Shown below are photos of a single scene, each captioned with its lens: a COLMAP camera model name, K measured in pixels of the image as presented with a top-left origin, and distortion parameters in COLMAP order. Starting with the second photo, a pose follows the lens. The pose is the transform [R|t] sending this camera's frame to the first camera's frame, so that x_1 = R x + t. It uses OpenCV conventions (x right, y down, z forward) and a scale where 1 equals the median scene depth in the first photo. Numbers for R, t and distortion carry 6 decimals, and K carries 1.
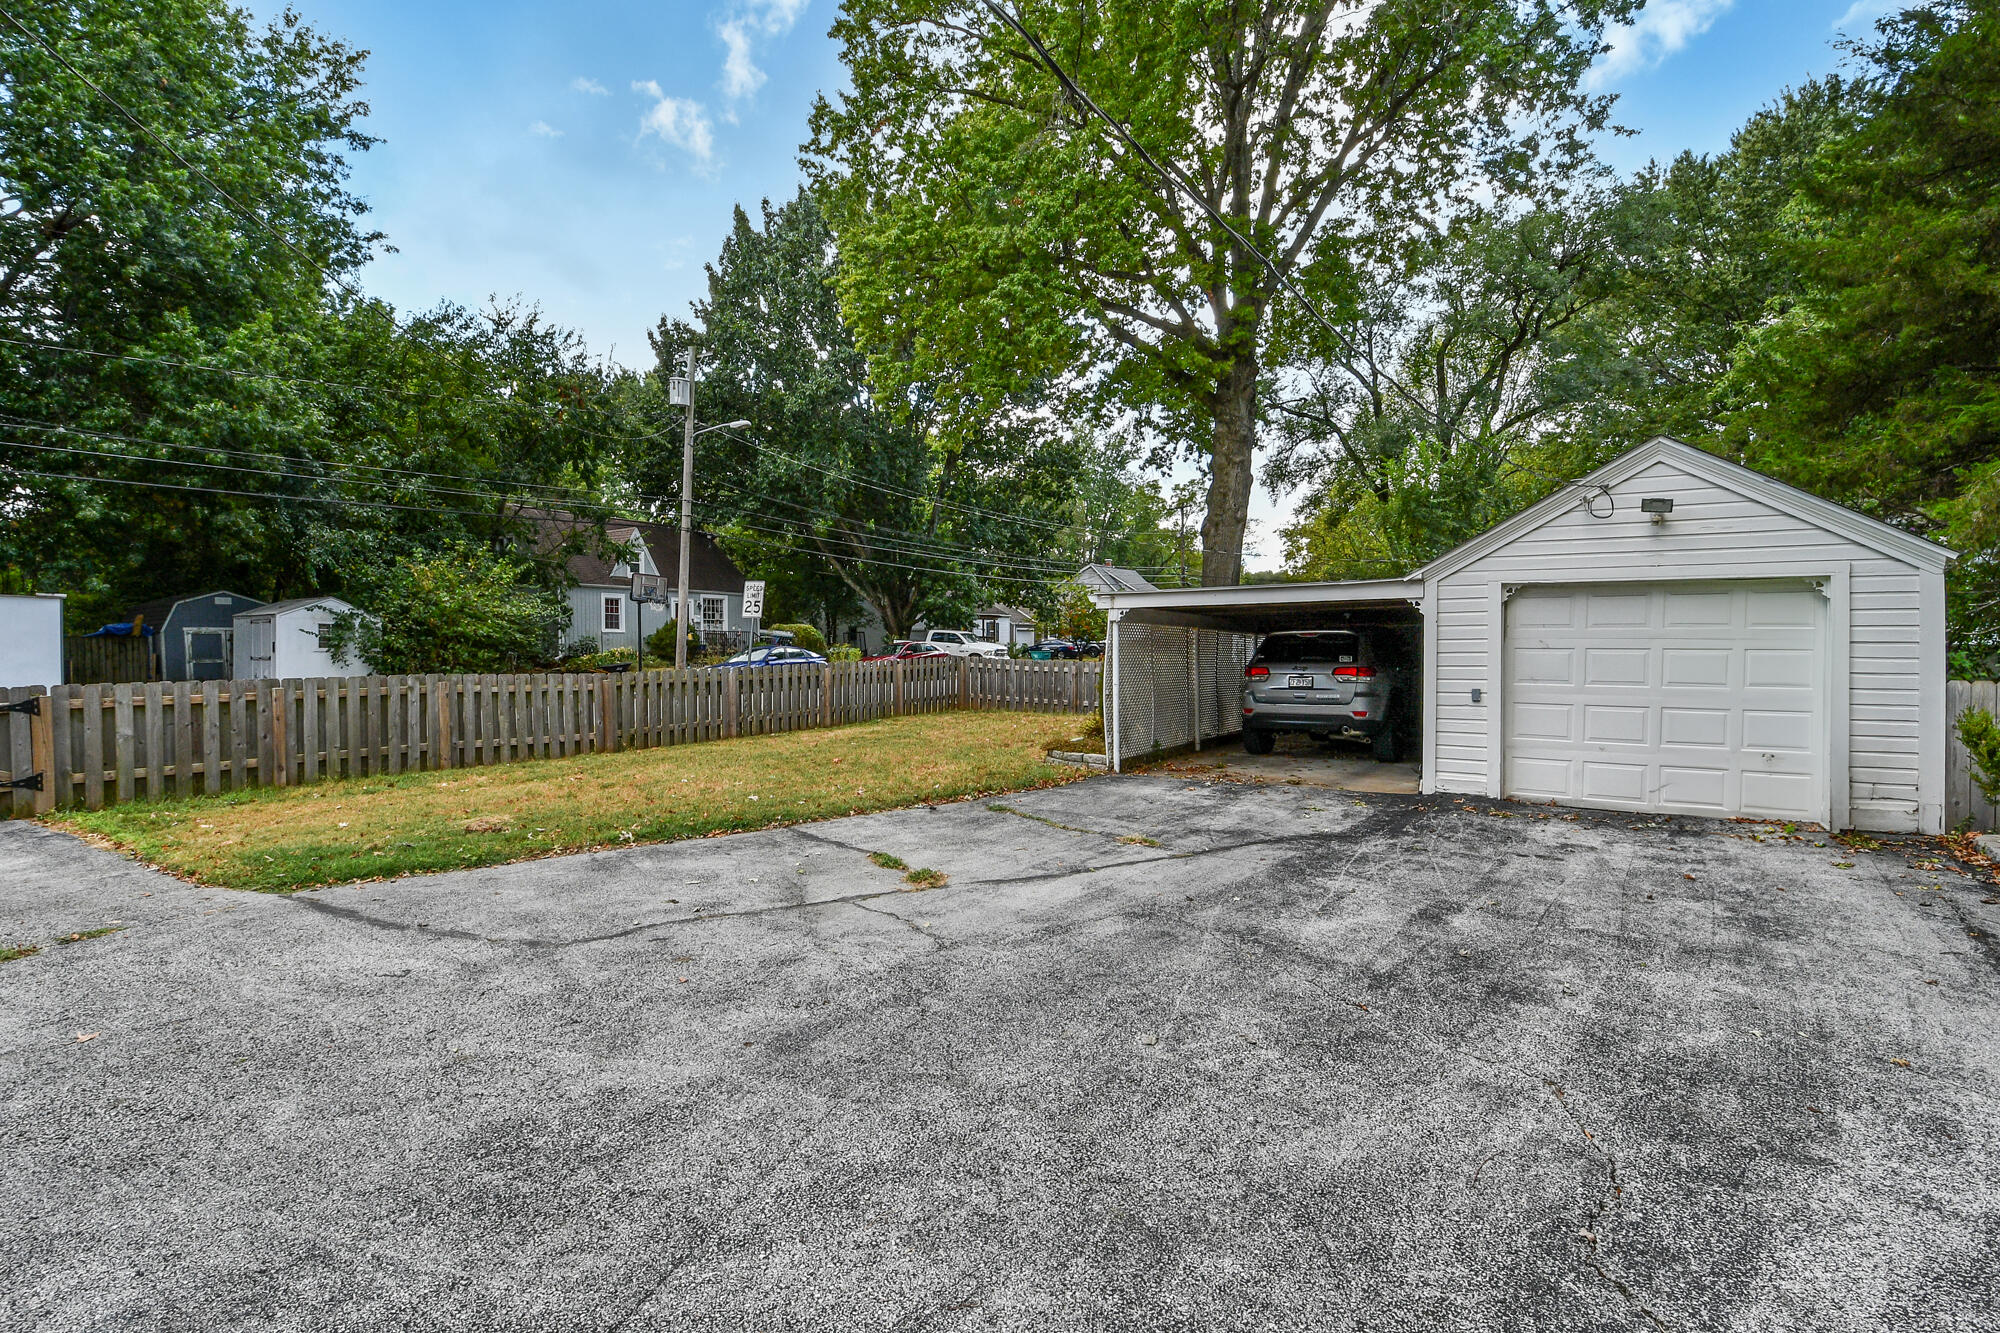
lens RADIAL K [[881.3, 0, 998.9], [0, 881.3, 645.3], [0, 0, 1]] dist [-0.029034, -0.000450]
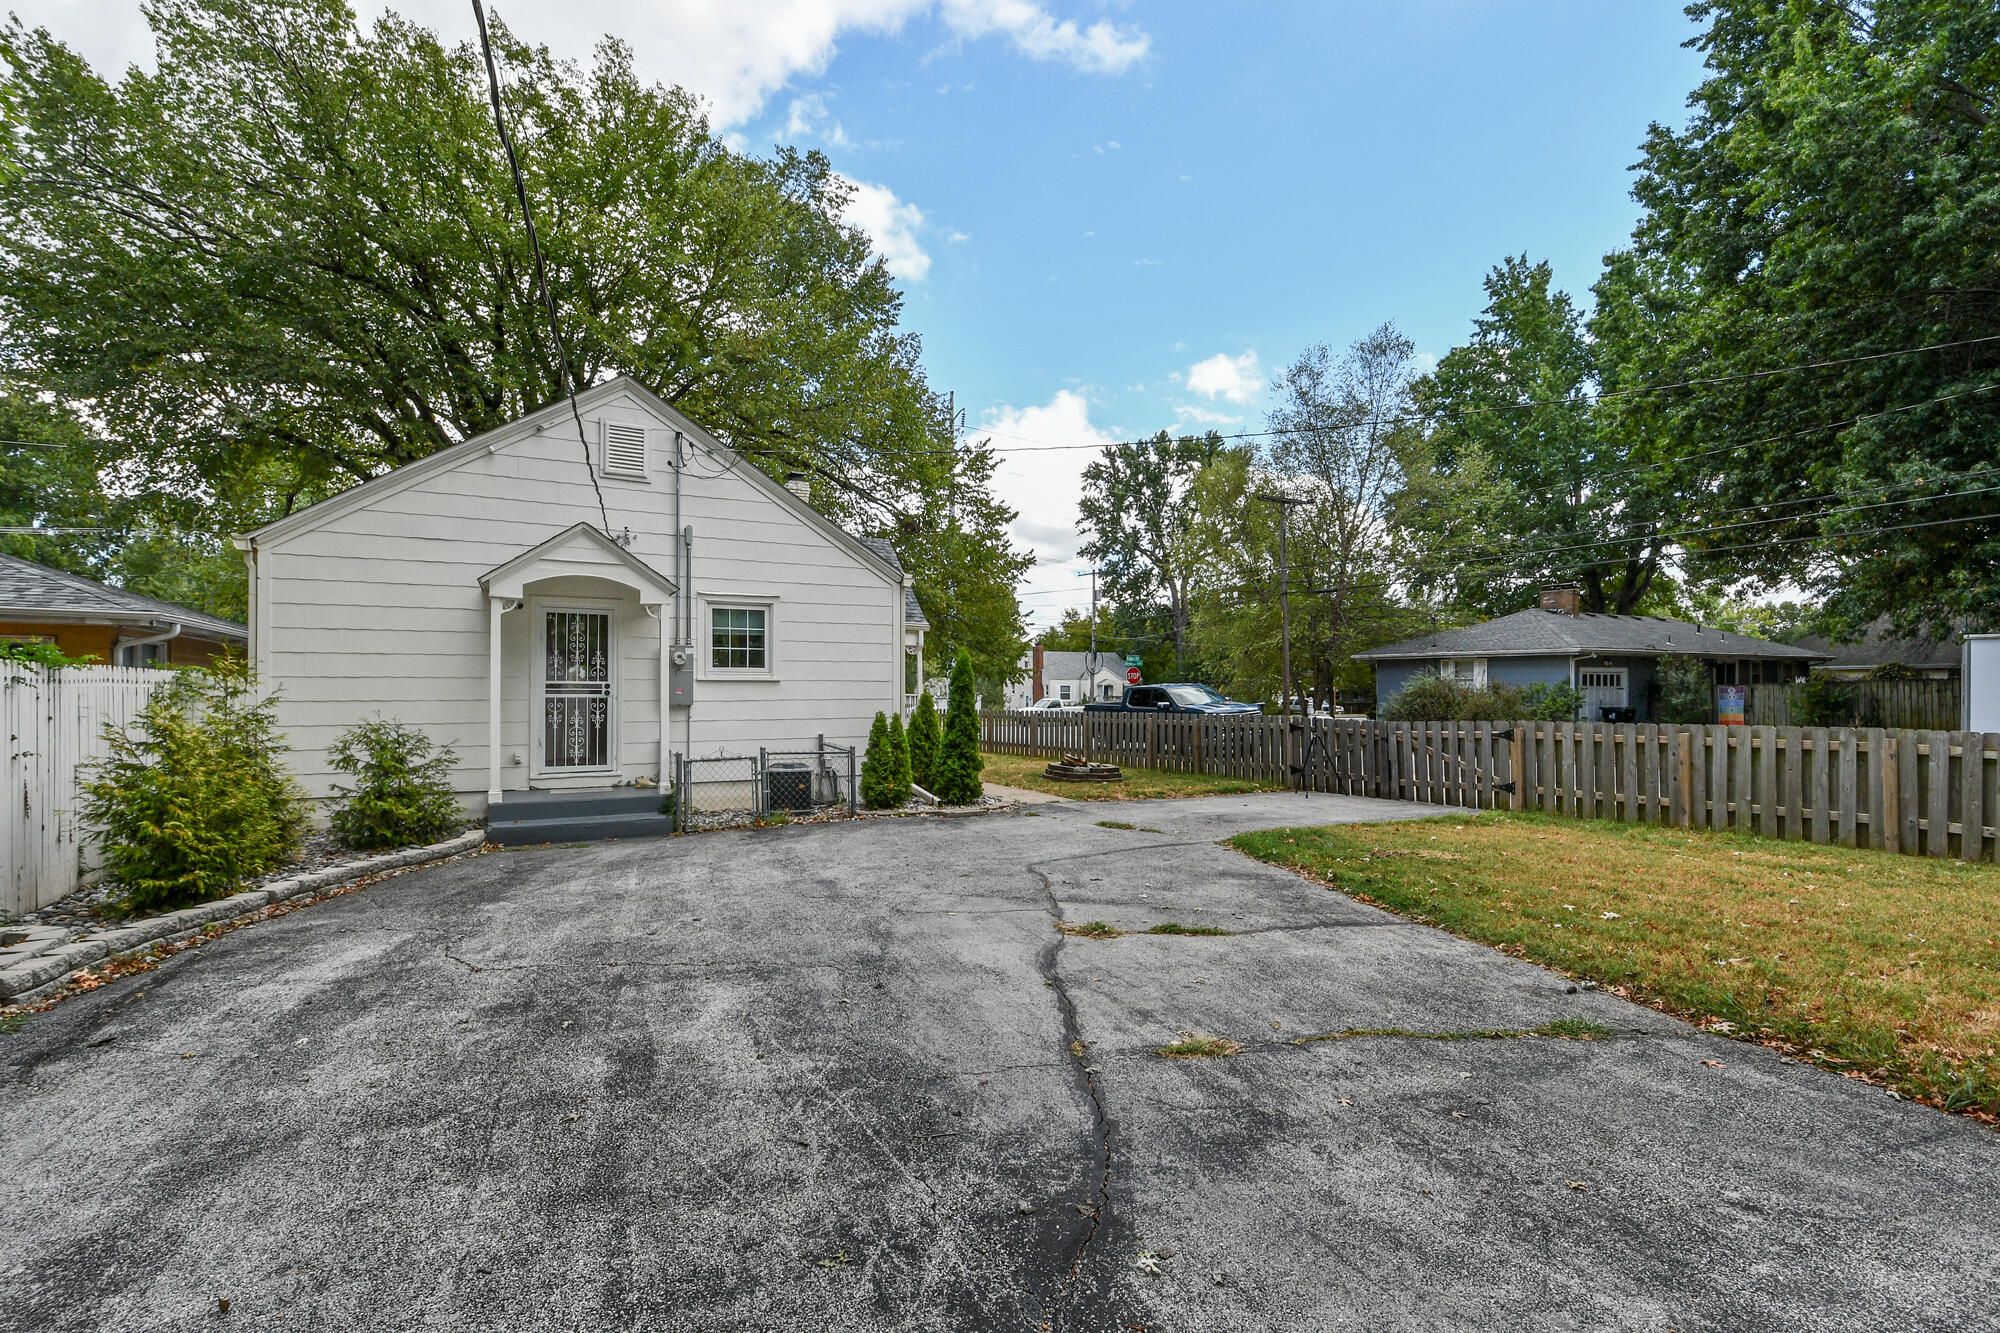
lens RADIAL K [[913.3, 0, 999.0], [0, 913.3, 672.6], [0, 0, 1]] dist [-0.043020, 0.000029]
pose [[-0.460863, -0.014655, -0.887351, 1.095417], [-0.000029, 0.999864, -0.016499, -0.011813], [0.887472, -0.007578, -0.460800, 1.719645]]
